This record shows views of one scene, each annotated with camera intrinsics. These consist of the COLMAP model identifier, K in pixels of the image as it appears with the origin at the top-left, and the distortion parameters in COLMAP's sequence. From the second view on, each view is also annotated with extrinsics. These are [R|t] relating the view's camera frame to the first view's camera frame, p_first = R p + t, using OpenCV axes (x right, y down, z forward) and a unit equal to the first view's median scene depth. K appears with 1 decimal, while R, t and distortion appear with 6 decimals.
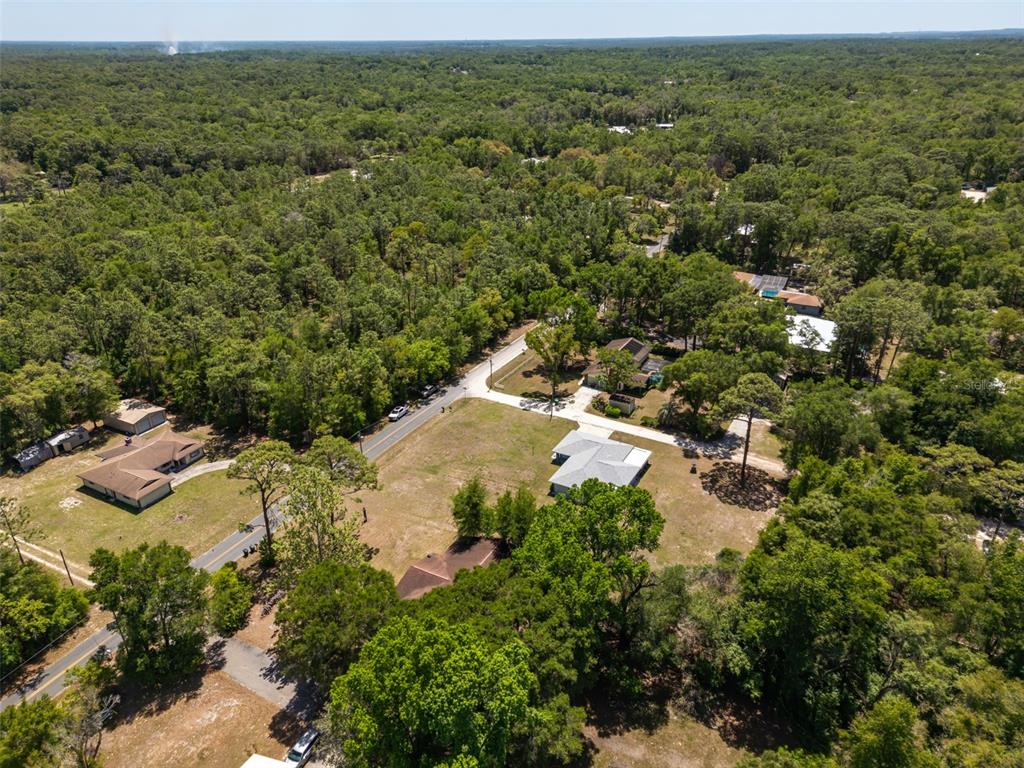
lens RADIAL K [[714.4, 0, 514.8], [0, 714.4, 383.0], [0, 0, 1]] dist [0.059002, -0.045551]
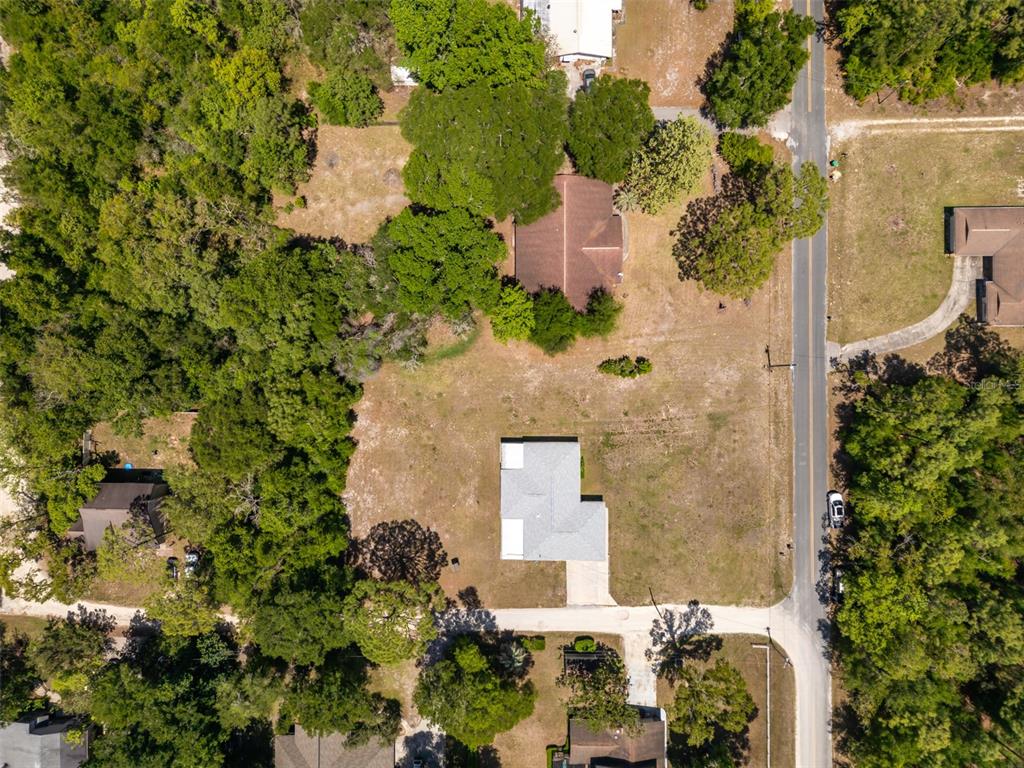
lens RADIAL K [[714.6, 0, 512.0], [0, 714.6, 384.0], [0, 0, 1]] dist [0.094032, -0.097084]
pose [[-0.875129, 0.483767, 0.010874, 0.064750], [-0.195975, -0.374884, 0.906121, -0.543938], [0.442428, 0.790842, 0.422878, 0.428831]]
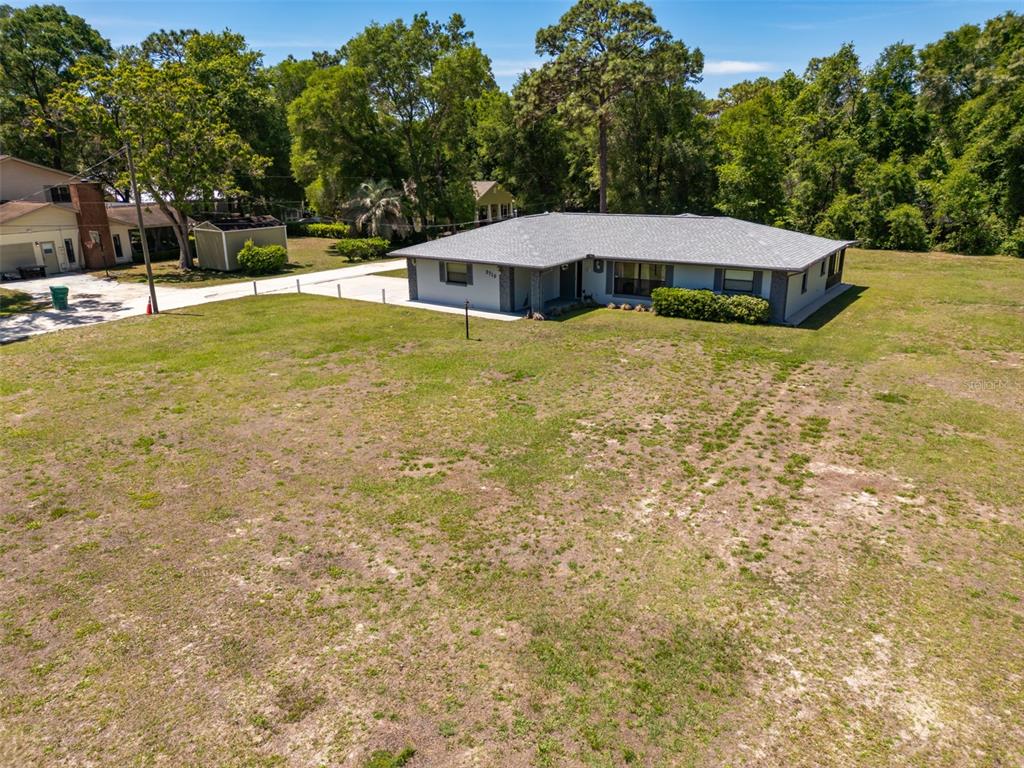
lens RADIAL K [[709.1, 0, 514.7], [0, 709.1, 386.6], [0, 0, 1]] dist [0.083654, -0.074809]
pose [[0.098355, -0.295696, 0.950205, -0.158257], [0.443471, 0.867807, 0.224151, 0.066775], [-0.890876, 0.399342, 0.216486, 0.876201]]
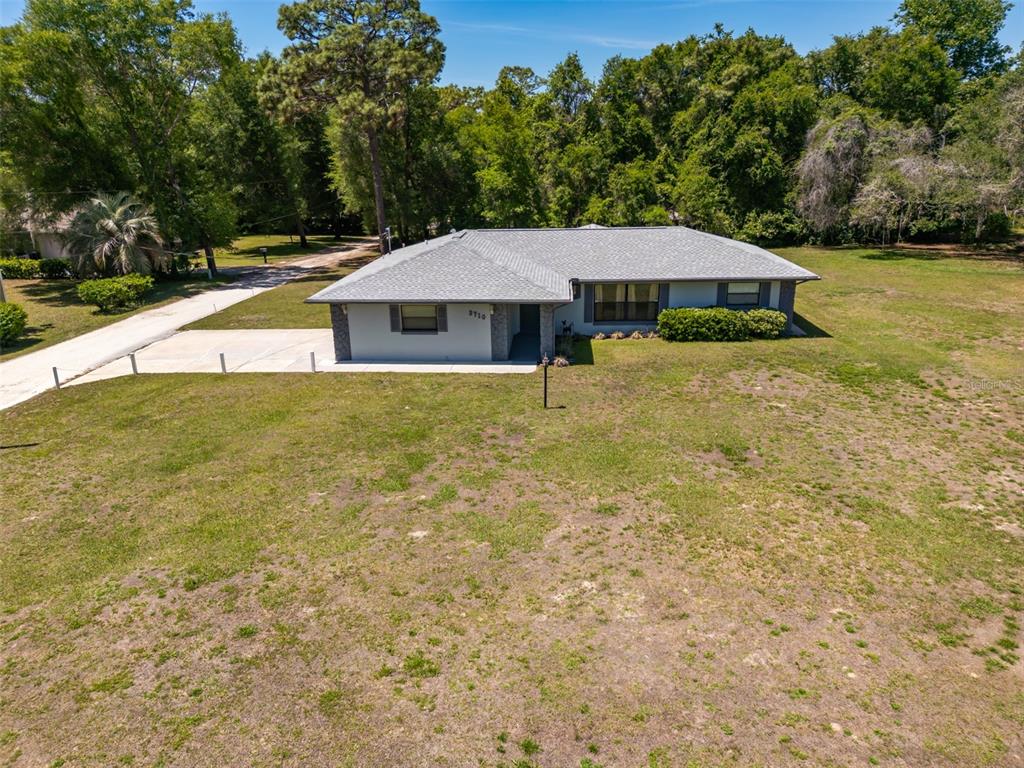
lens RADIAL K [[709.1, 0, 514.7], [0, 709.1, 386.6], [0, 0, 1]] dist [0.083654, -0.074809]
pose [[-0.432294, -0.262153, 0.862785, -0.092266], [0.409812, 0.795171, 0.446943, 0.024275], [-0.803229, 0.546790, -0.236315, 0.958979]]
